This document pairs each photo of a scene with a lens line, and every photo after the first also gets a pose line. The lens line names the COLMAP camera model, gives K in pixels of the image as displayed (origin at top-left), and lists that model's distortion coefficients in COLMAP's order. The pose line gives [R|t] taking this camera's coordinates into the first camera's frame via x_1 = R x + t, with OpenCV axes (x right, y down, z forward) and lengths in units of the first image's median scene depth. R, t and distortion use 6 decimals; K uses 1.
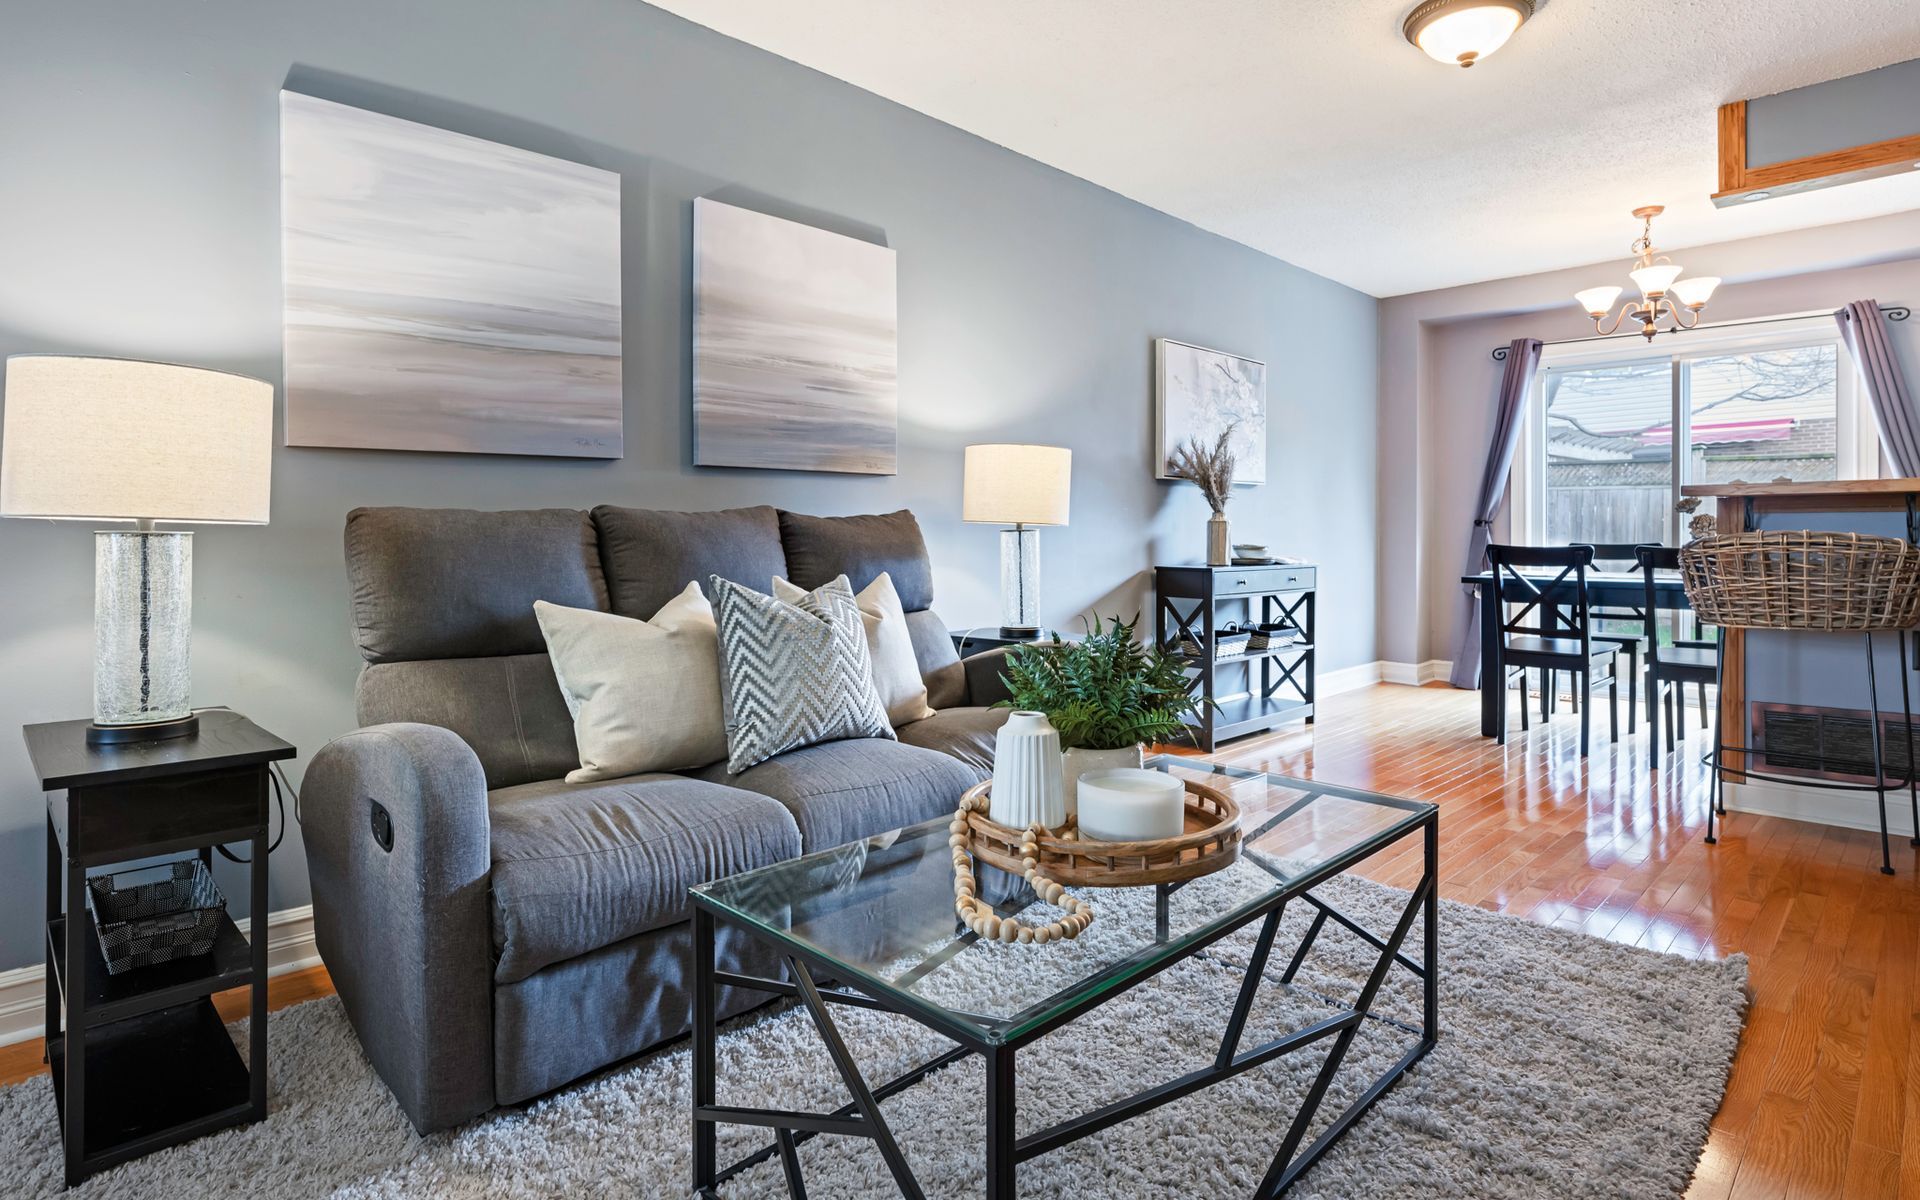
lens RADIAL K [[985.6, 0, 965.8], [0, 985.6, 532.5], [0, 0, 1]] dist [0.001216, -0.000003]
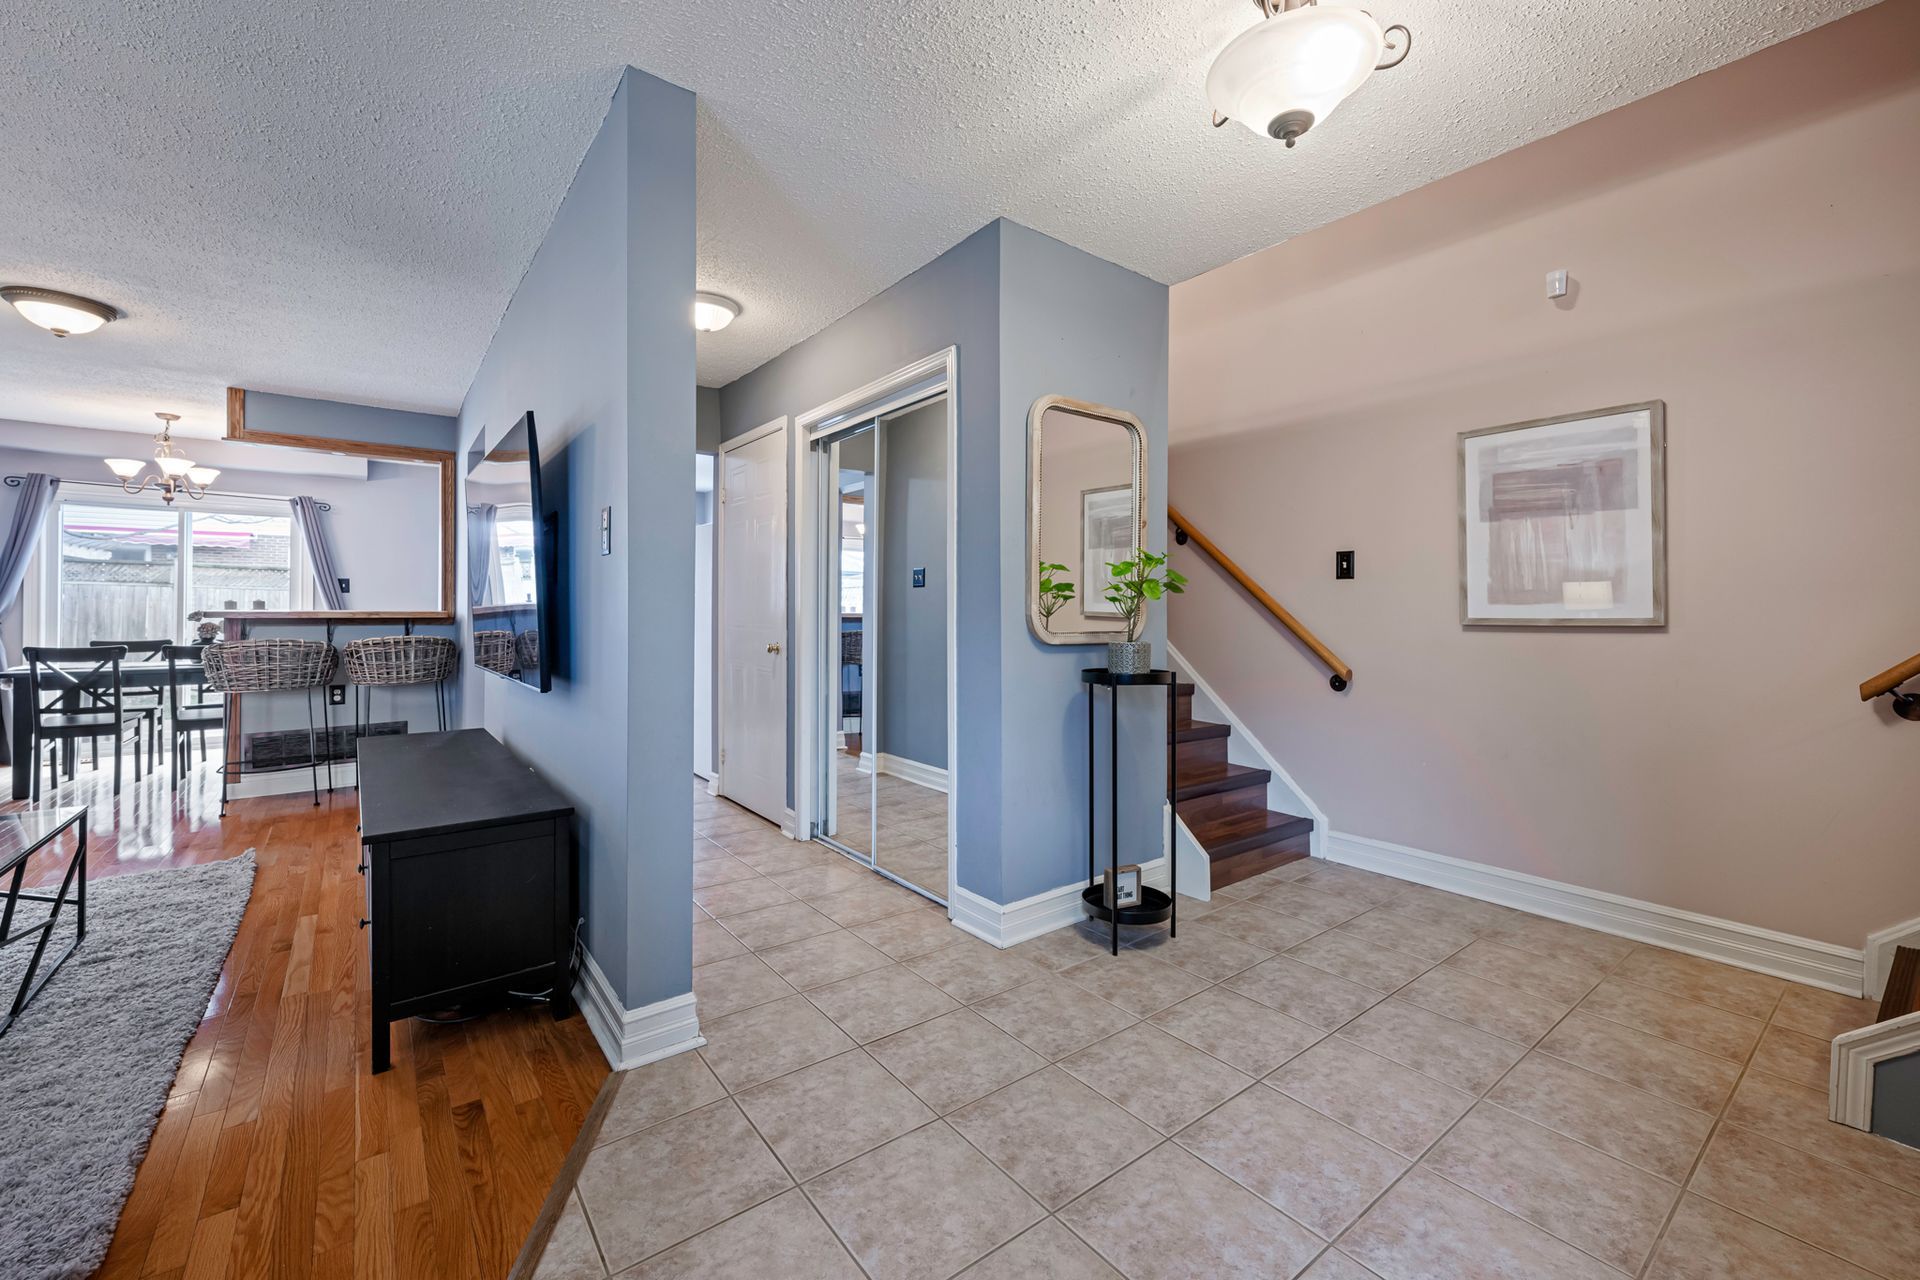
lens RADIAL K [[786.3, 0, 942.8], [0, 786.3, 608.4], [0, 0, 1]] dist [-0.001850, 0.000843]
pose [[0.146126, 0.006580, 0.989244, -0.417734], [-0.002752, 0.999977, -0.006245, -0.048242], [-0.989262, -0.001810, 0.146141, -0.444267]]
